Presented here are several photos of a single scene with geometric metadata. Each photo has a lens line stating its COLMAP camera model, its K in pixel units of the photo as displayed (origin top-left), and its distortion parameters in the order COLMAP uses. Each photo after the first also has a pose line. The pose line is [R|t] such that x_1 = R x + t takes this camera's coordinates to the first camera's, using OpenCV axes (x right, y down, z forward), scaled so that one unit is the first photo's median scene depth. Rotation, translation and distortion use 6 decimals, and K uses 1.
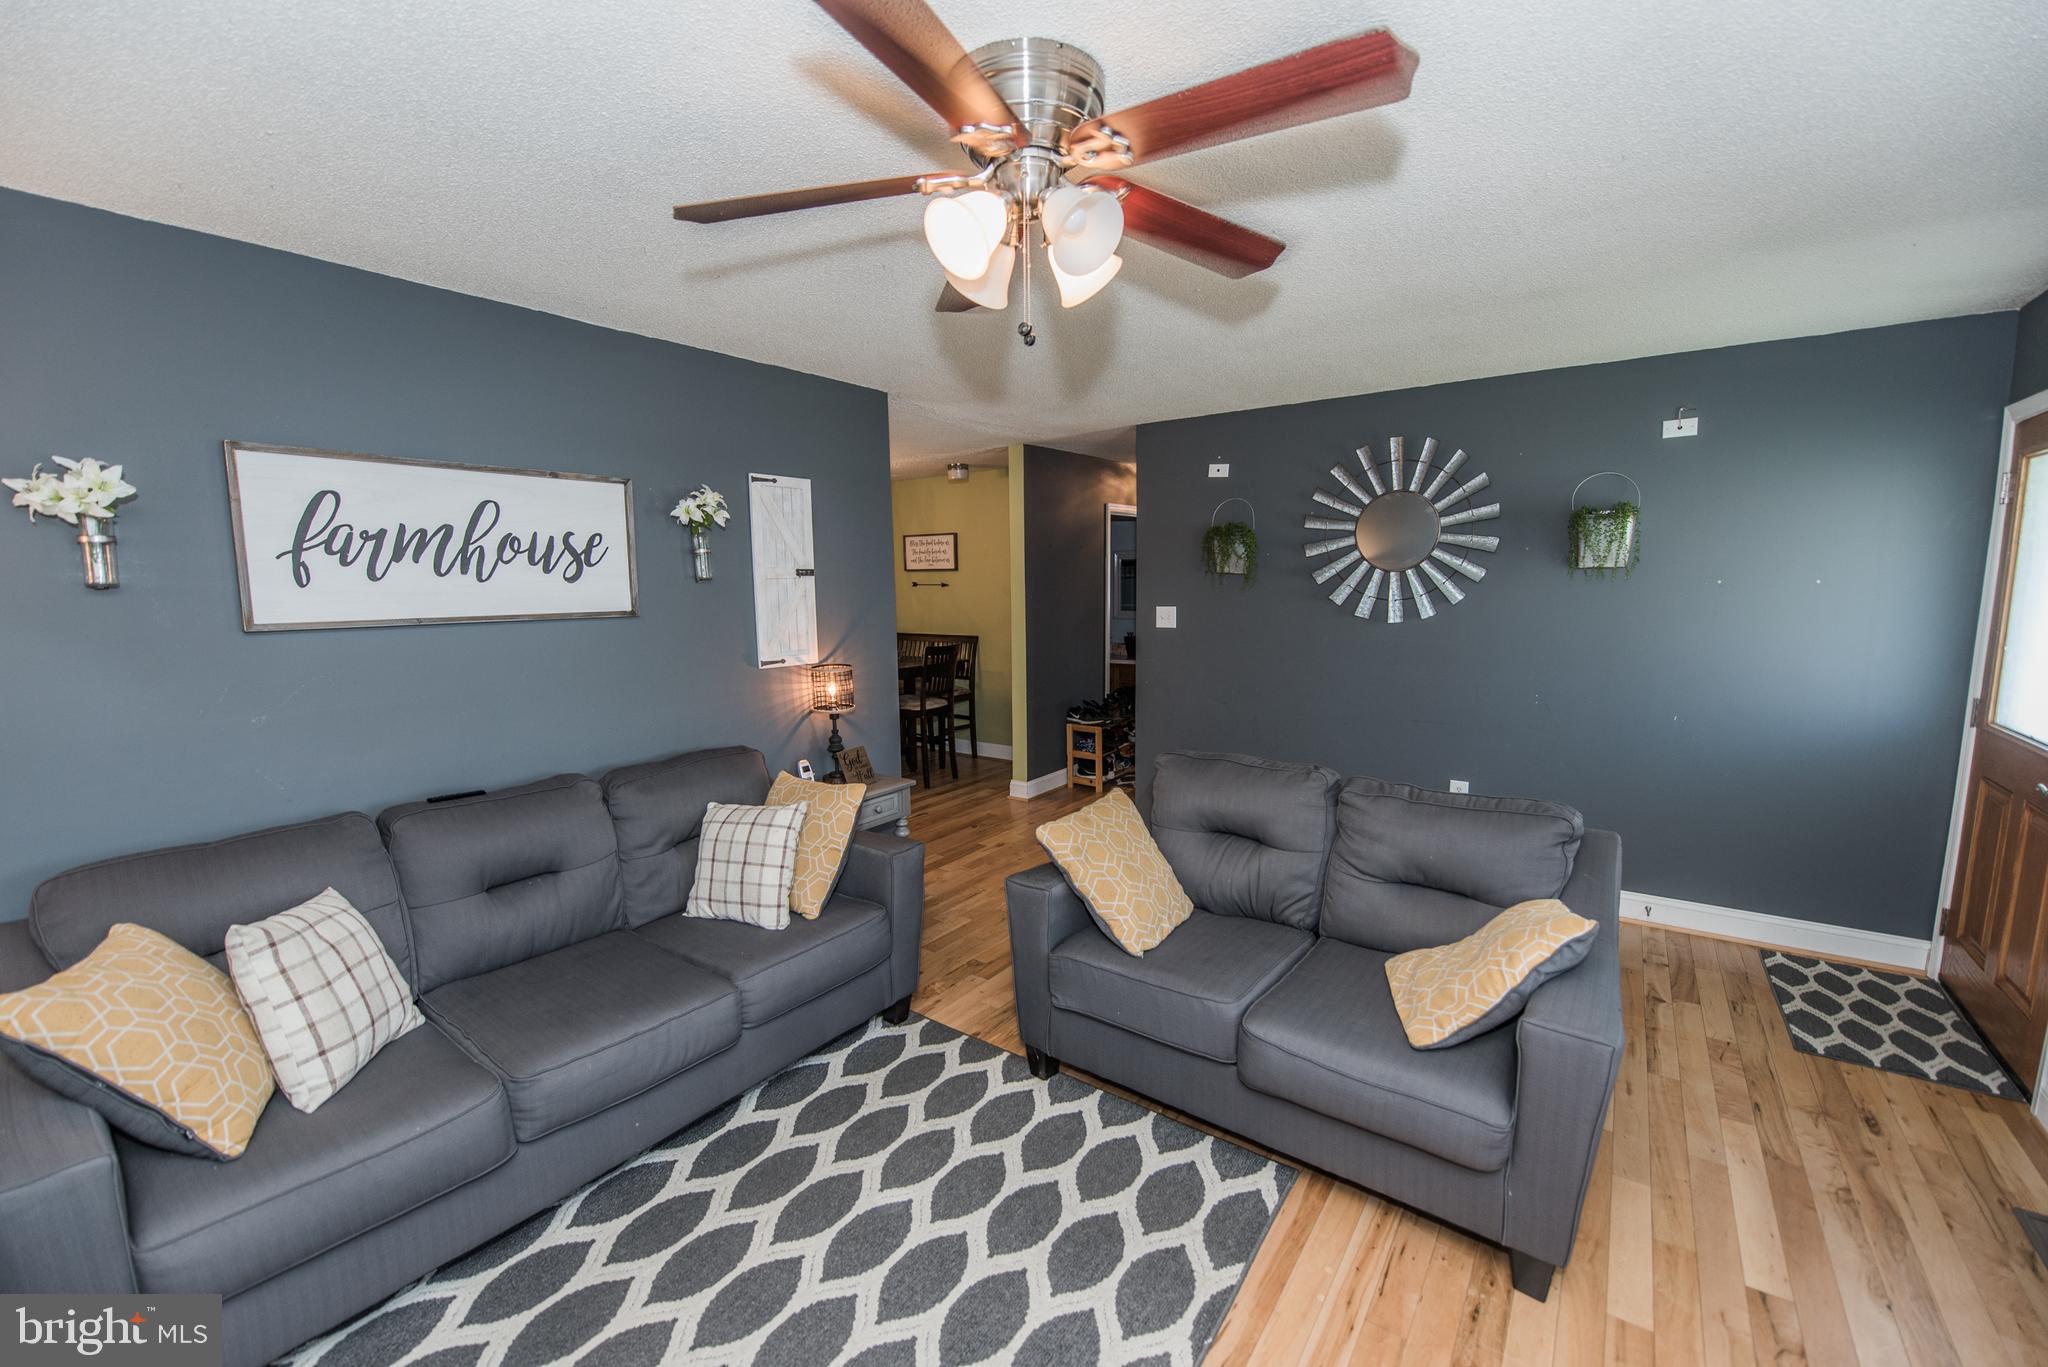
lens RADIAL K [[813.6, 0, 1027.0], [0, 813.6, 696.3], [0, 0, 1]] dist [-0.017346, -0.000860]
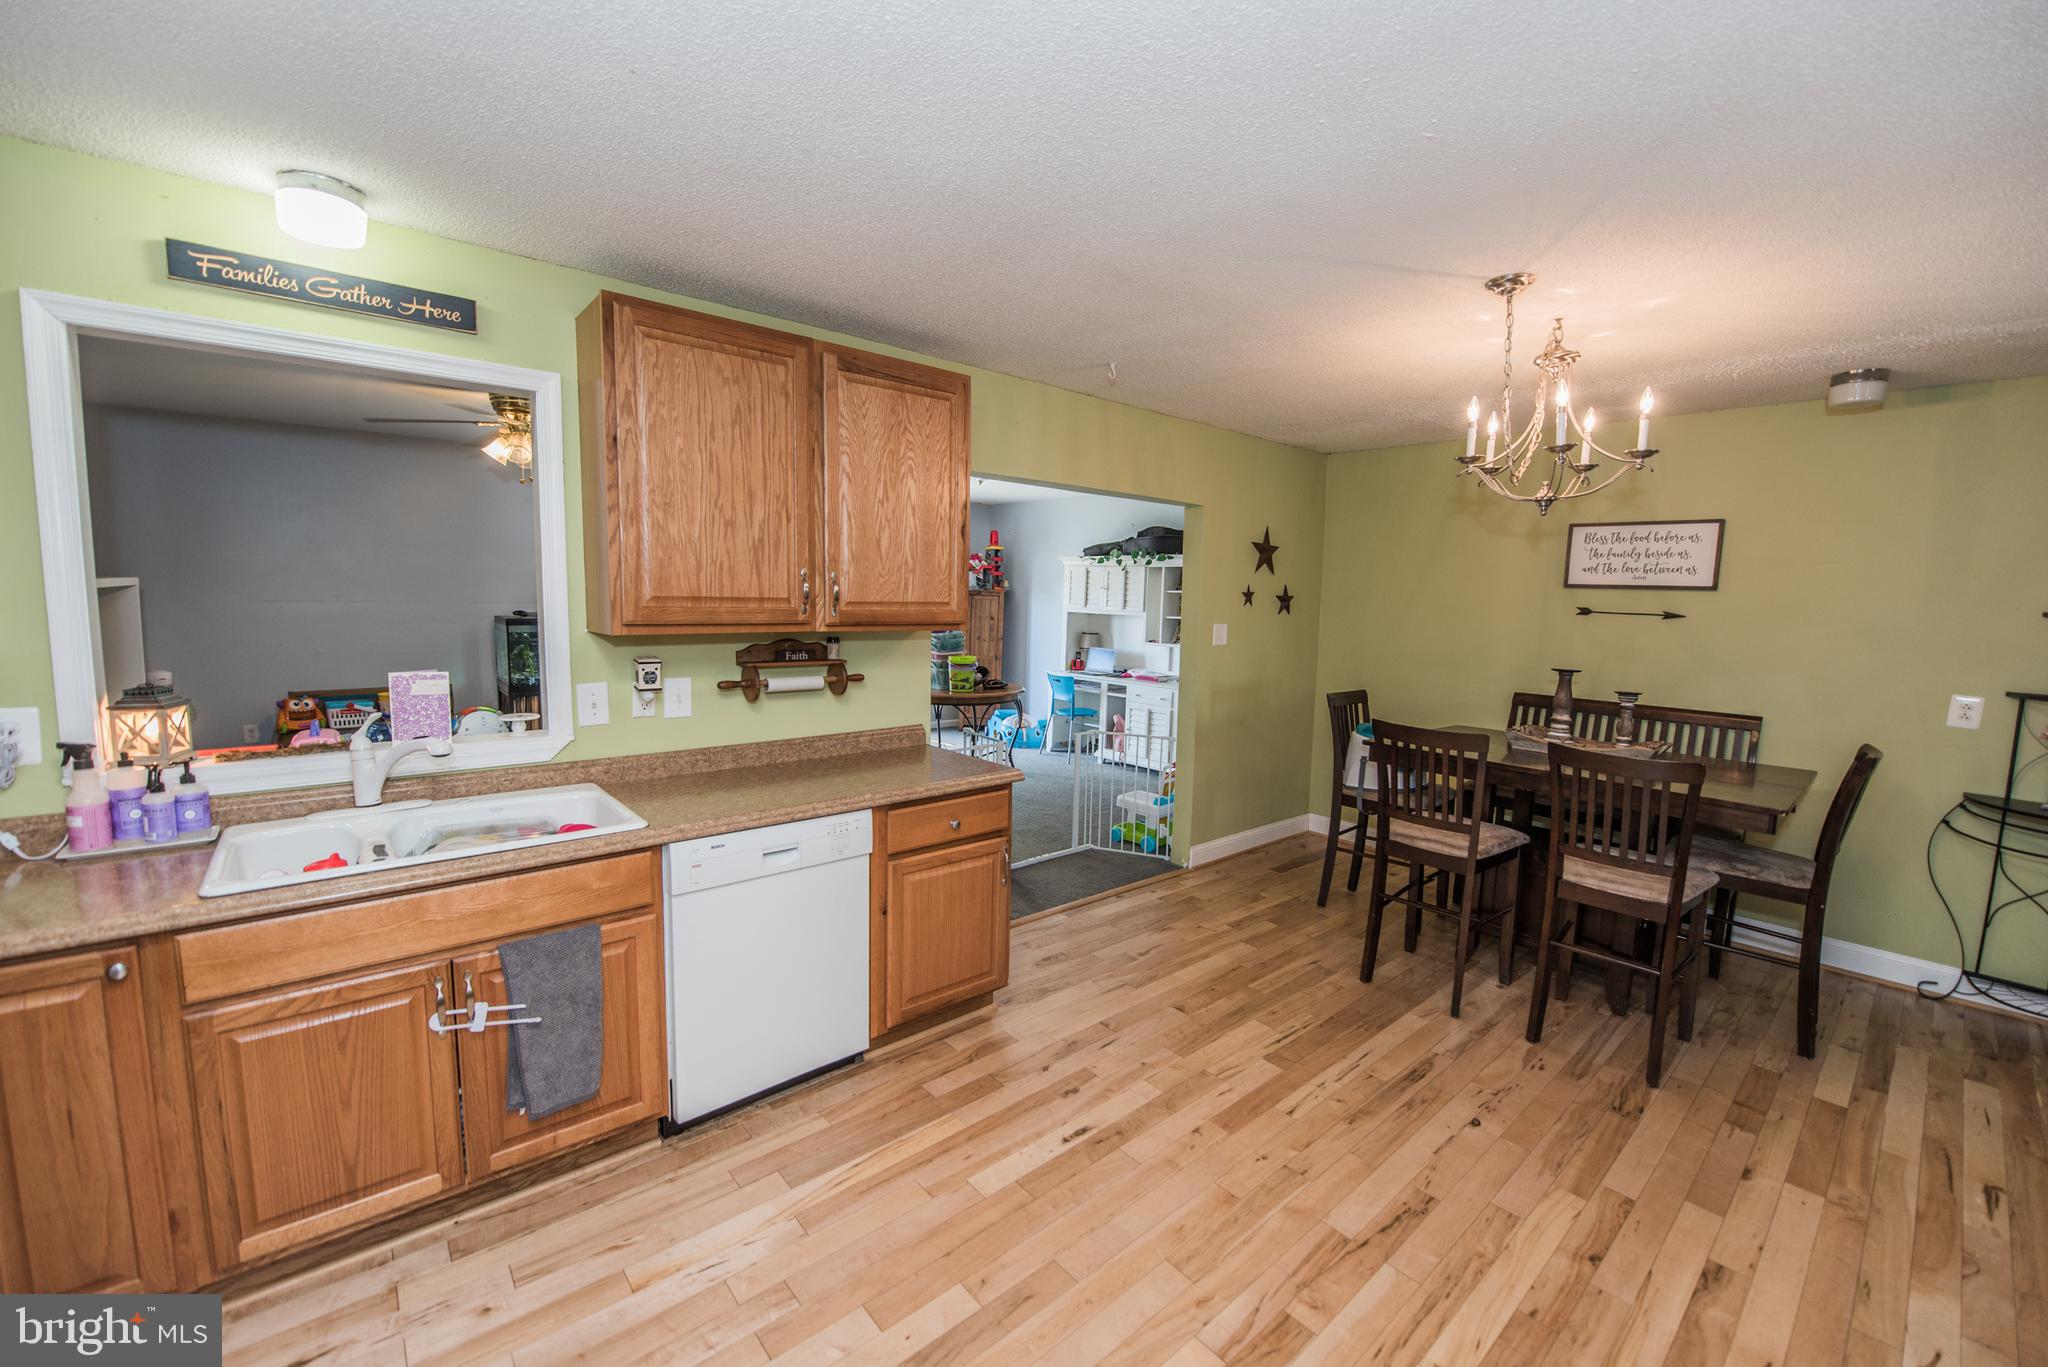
lens RADIAL K [[813.6, 0, 1022.9], [0, 813.6, 683.6], [0, 0, 1]] dist [-0.017346, -0.000860]
pose [[0.972927, 0.059694, -0.223272, -0.893367], [-0.067511, 0.997338, -0.027539, -0.106761], [0.221034, 0.041867, 0.974367, 0.860676]]
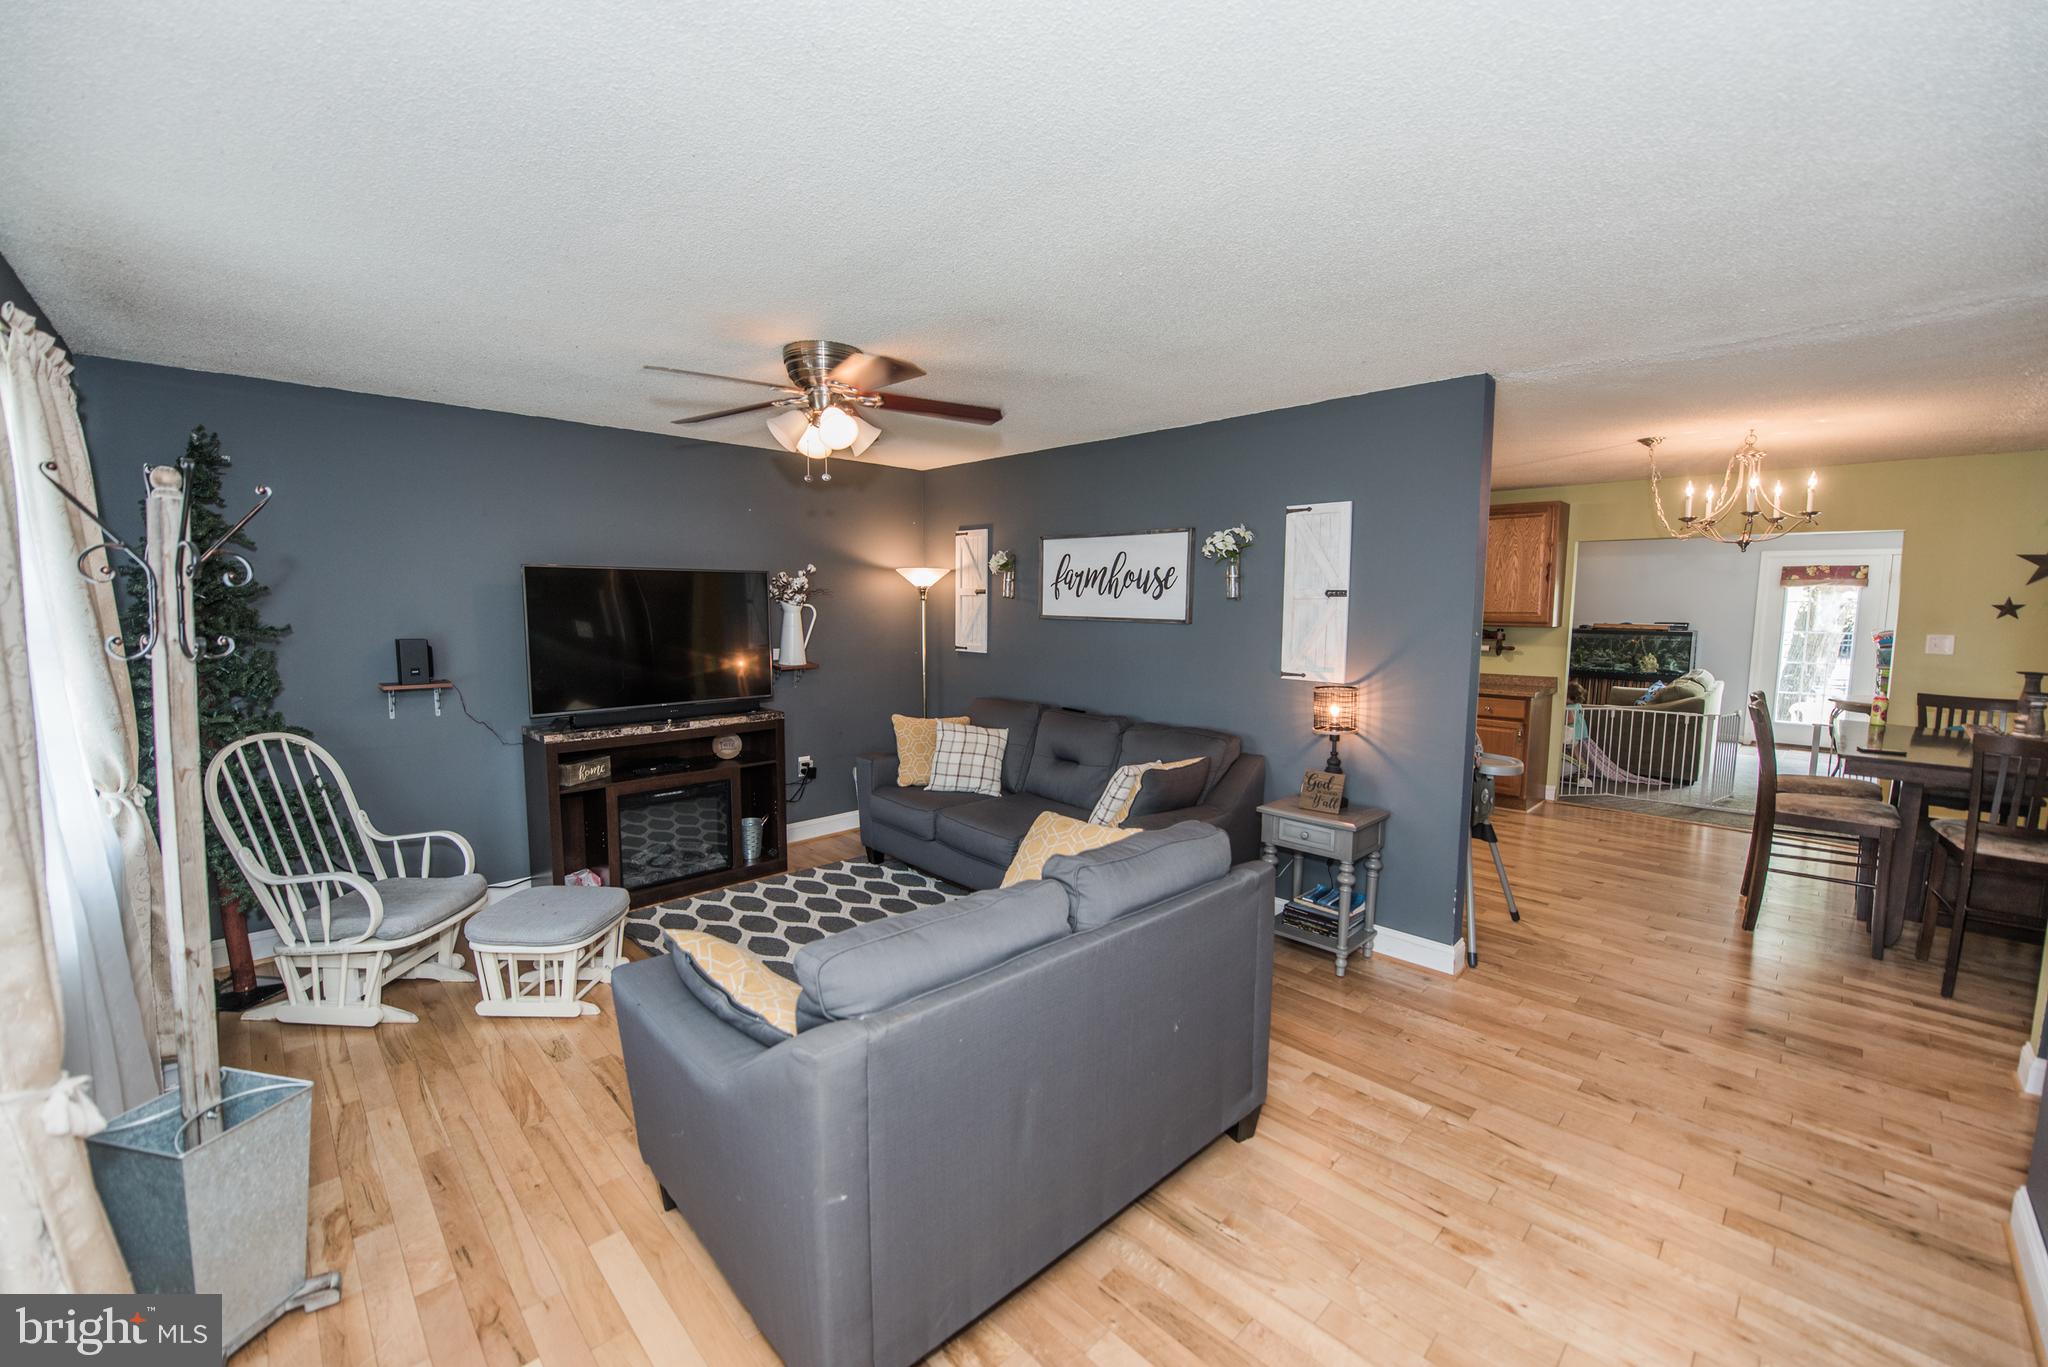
lens RADIAL K [[813.6, 0, 1028.0], [0, 813.6, 682.3], [0, 0, 1]] dist [-0.017346, -0.000860]
pose [[-0.154791, 0.108843, -0.981933, 0.880357], [-0.145925, 0.980492, 0.131686, -0.132772], [0.977111, 0.163672, -0.135889, 0.856598]]
